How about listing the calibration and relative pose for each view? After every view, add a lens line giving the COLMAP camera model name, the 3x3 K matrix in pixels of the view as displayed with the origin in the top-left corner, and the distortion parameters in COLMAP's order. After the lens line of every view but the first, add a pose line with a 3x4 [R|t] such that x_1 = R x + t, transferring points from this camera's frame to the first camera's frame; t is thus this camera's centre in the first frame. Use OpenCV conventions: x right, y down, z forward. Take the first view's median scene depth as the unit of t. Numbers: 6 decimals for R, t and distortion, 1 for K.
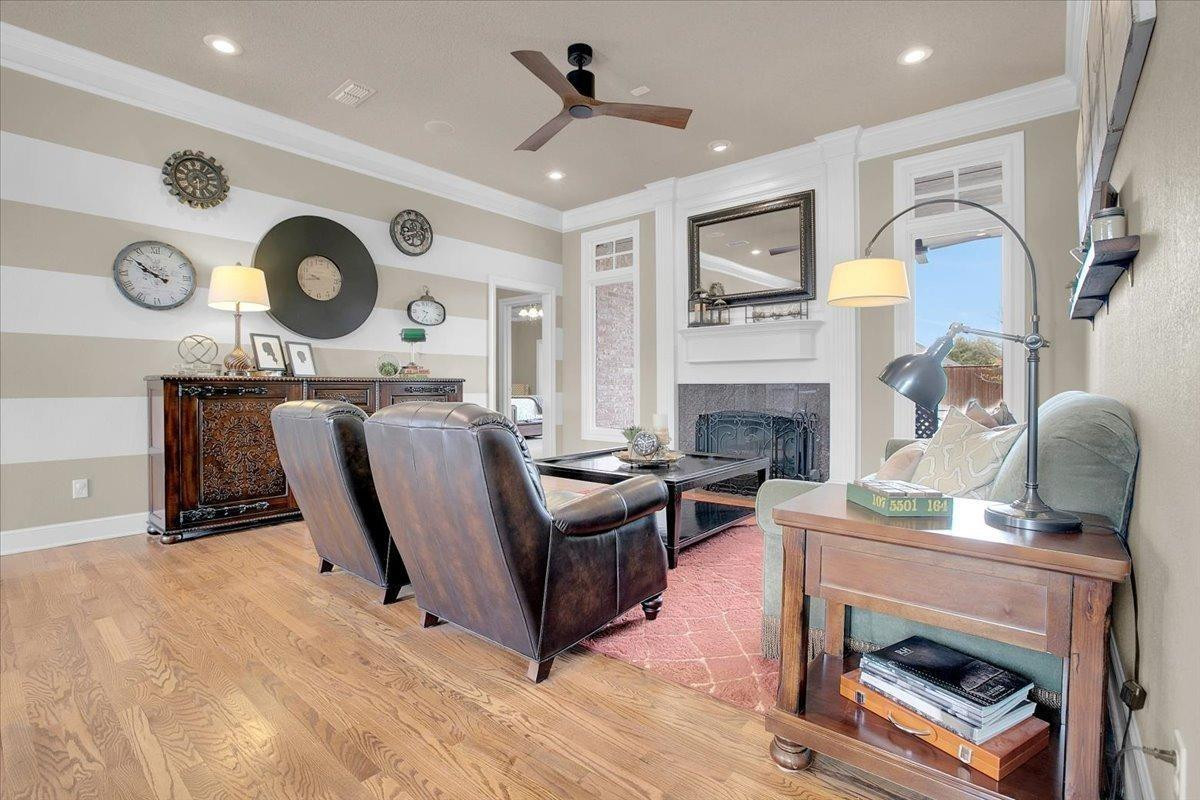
lens RADIAL K [[561.1, 0, 595.6], [0, 561.1, 392.7], [0, 0, 1]] dist [-0.022629, -0.000147]
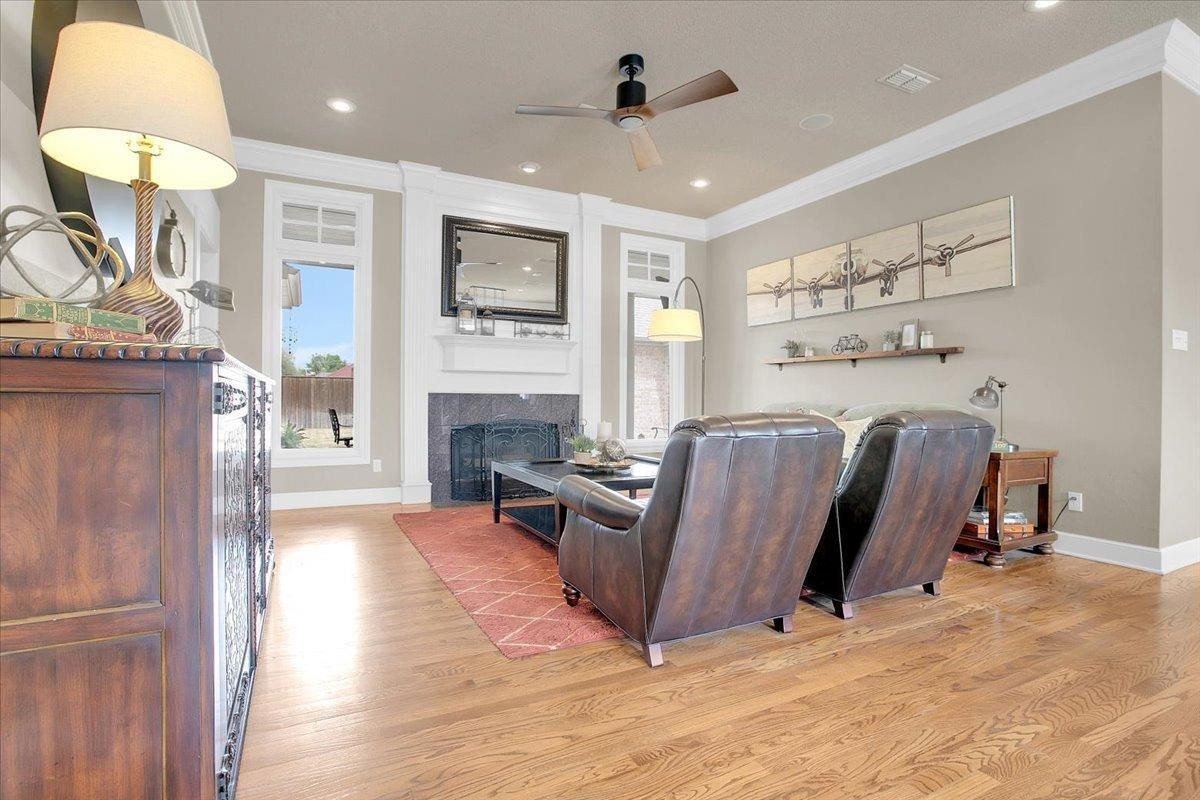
lens RADIAL K [[561.1, 0, 593.2], [0, 561.1, 394.0], [0, 0, 1]] dist [-0.022629, -0.000147]
pose [[0.388059, 0.007357, 0.921605, -0.695642], [0.011750, 0.999847, -0.012929, -0.000757], [-0.921560, 0.015847, 0.387913, 0.484297]]
